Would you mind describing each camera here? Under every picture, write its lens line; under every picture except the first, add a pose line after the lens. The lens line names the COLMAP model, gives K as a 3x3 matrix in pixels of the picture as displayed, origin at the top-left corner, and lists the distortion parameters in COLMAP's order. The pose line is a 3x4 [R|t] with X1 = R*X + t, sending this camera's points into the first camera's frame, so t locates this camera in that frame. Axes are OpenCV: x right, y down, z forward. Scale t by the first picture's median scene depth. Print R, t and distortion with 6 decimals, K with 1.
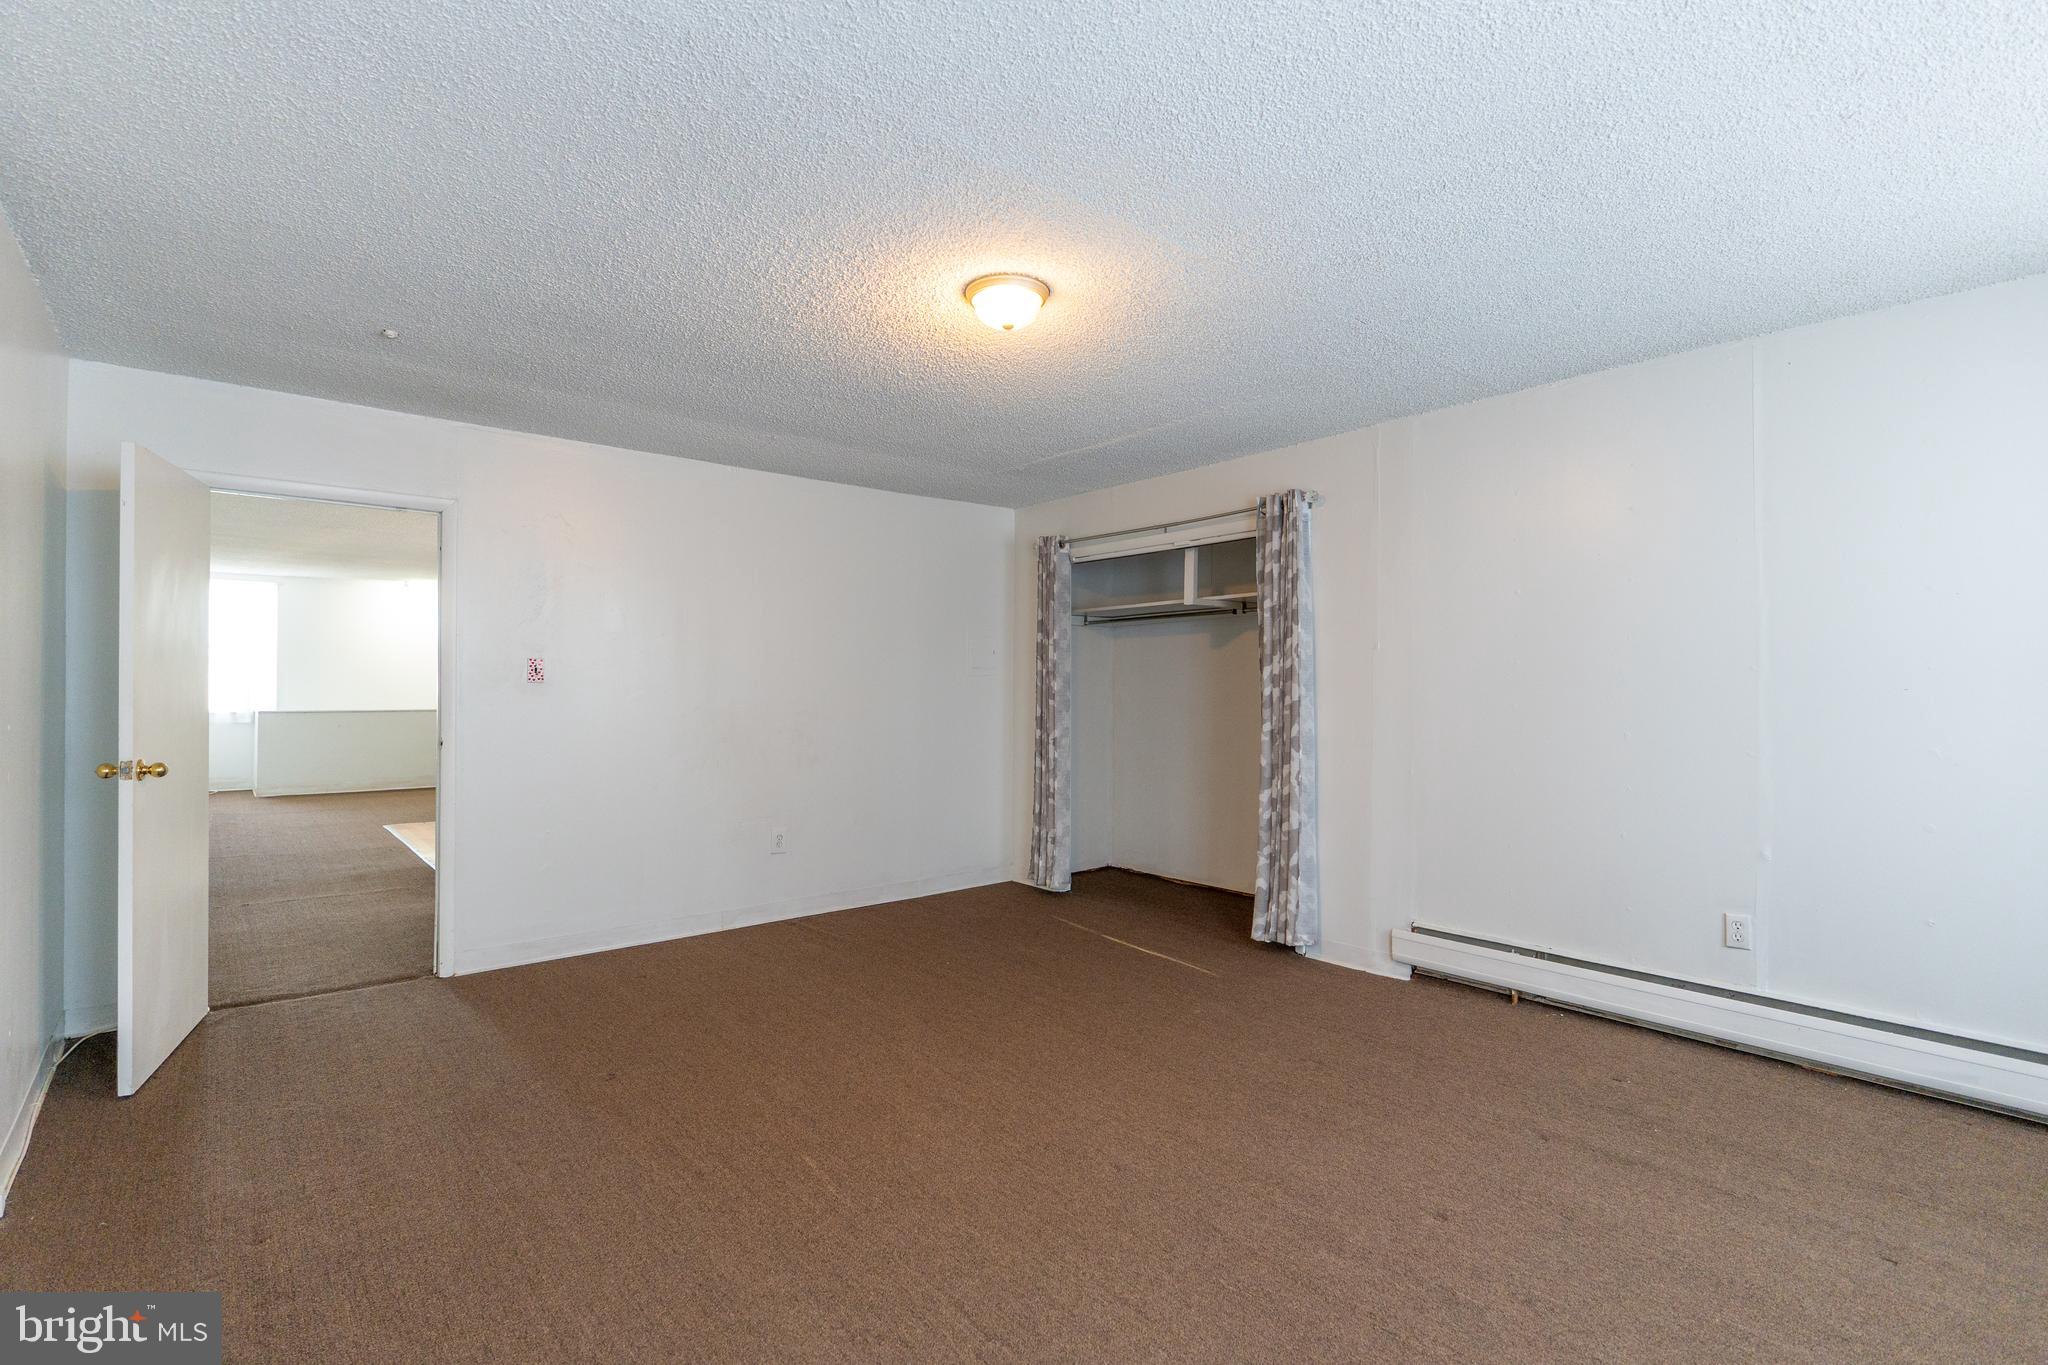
lens RADIAL K [[948.9, 0, 1024.0], [0, 948.9, 682.5], [0, 0, 1]] dist [-0.002804, 0.000024]
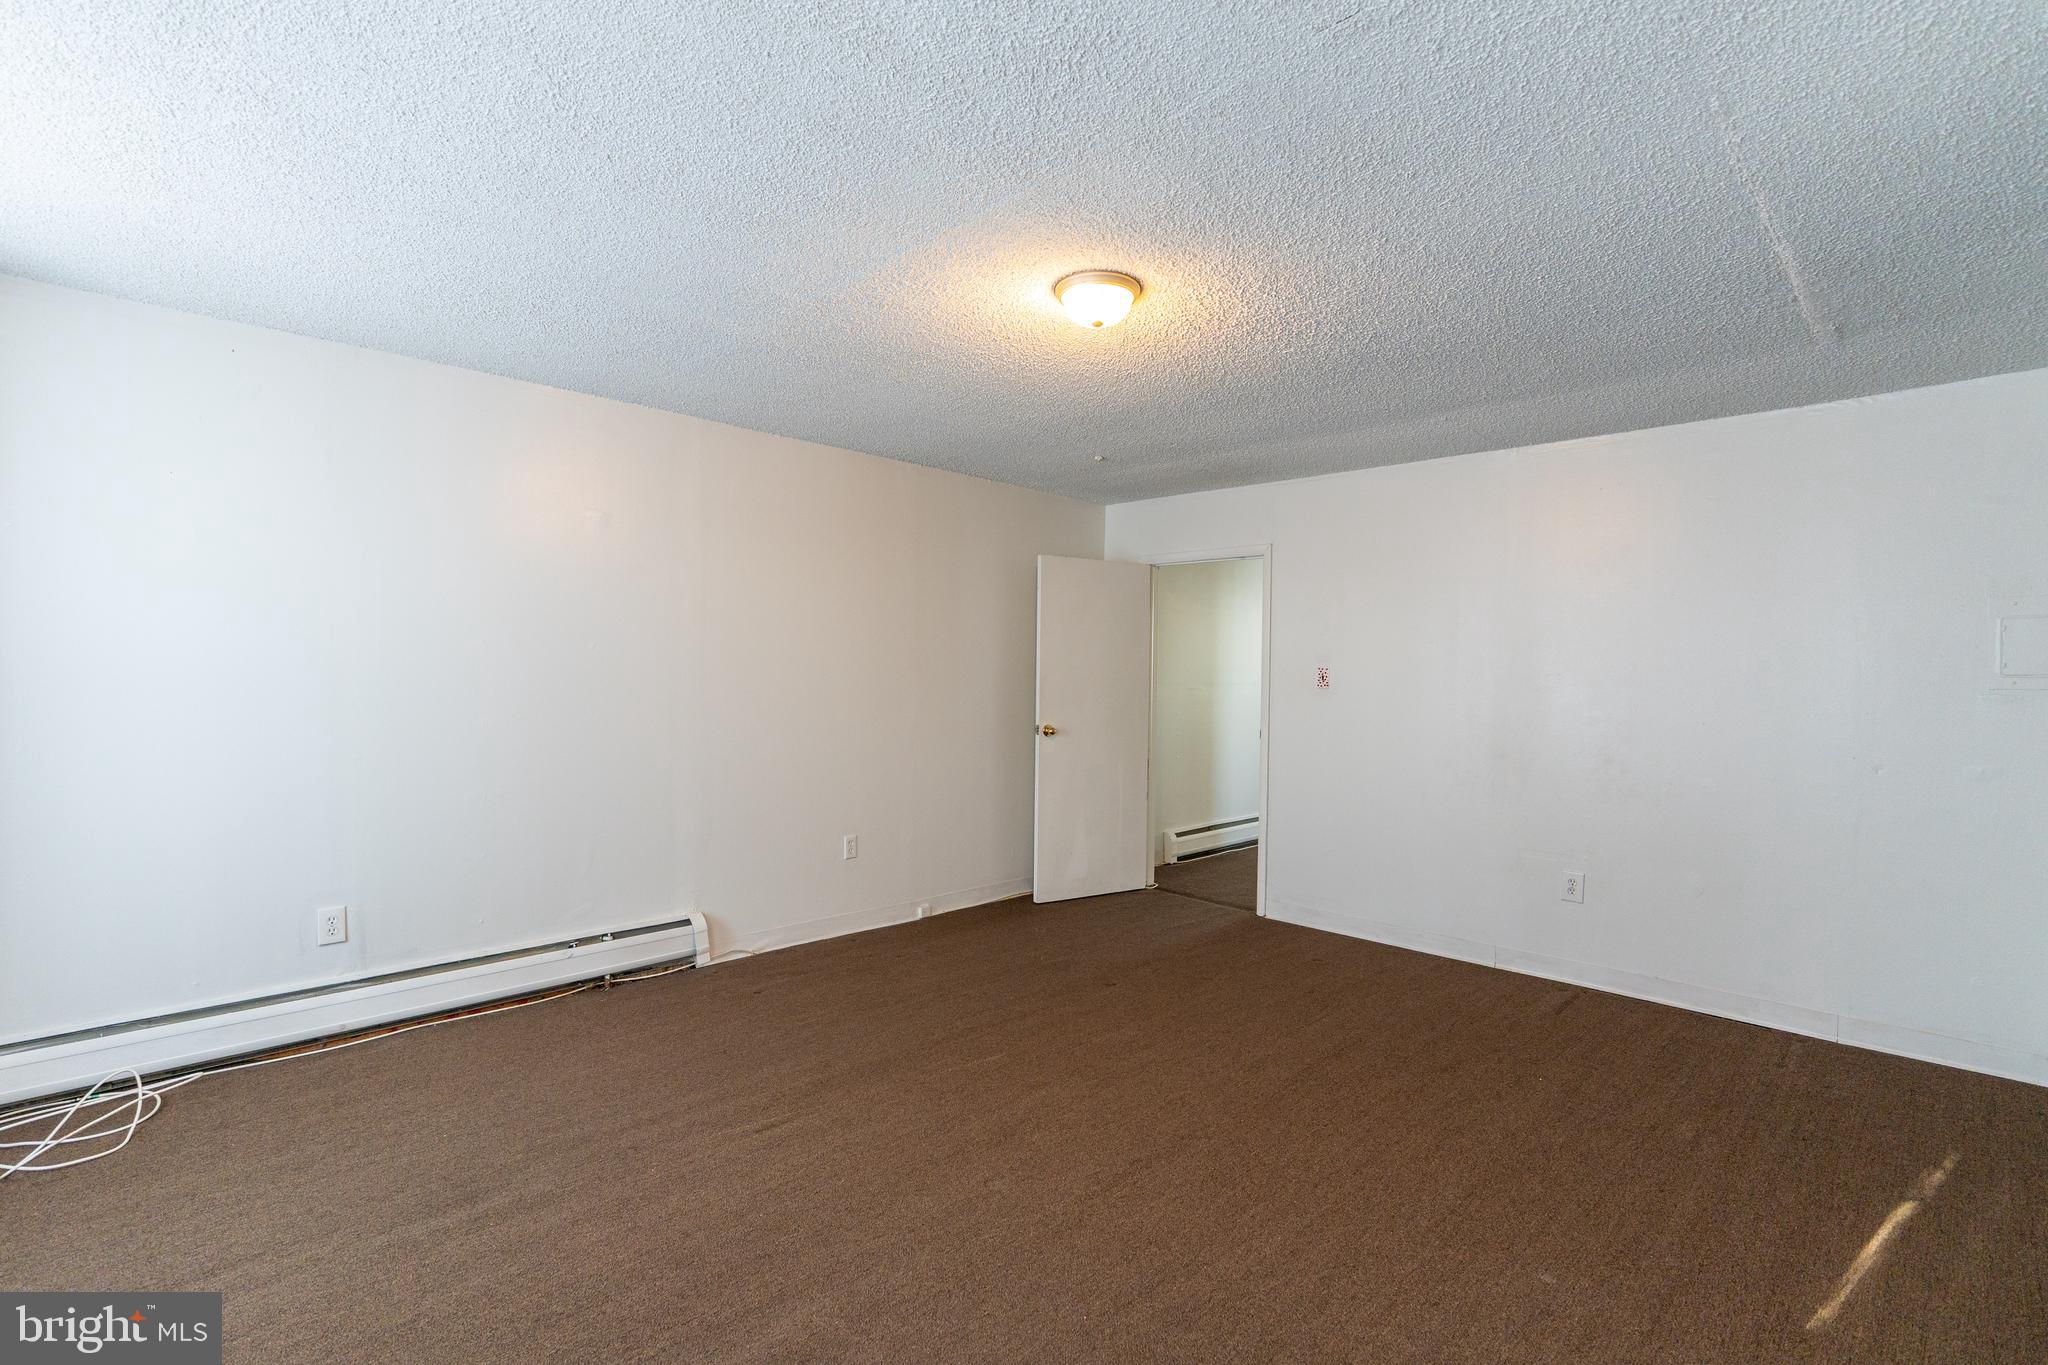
lens RADIAL K [[948.9, 0, 1024.0], [0, 948.9, 682.5], [0, 0, 1]] dist [-0.002804, 0.000024]
pose [[0.073000, 0.002769, -0.997328, 0.642007], [-0.016323, 0.999866, 0.001581, -0.002537], [0.997198, 0.016164, 0.073036, 0.576679]]
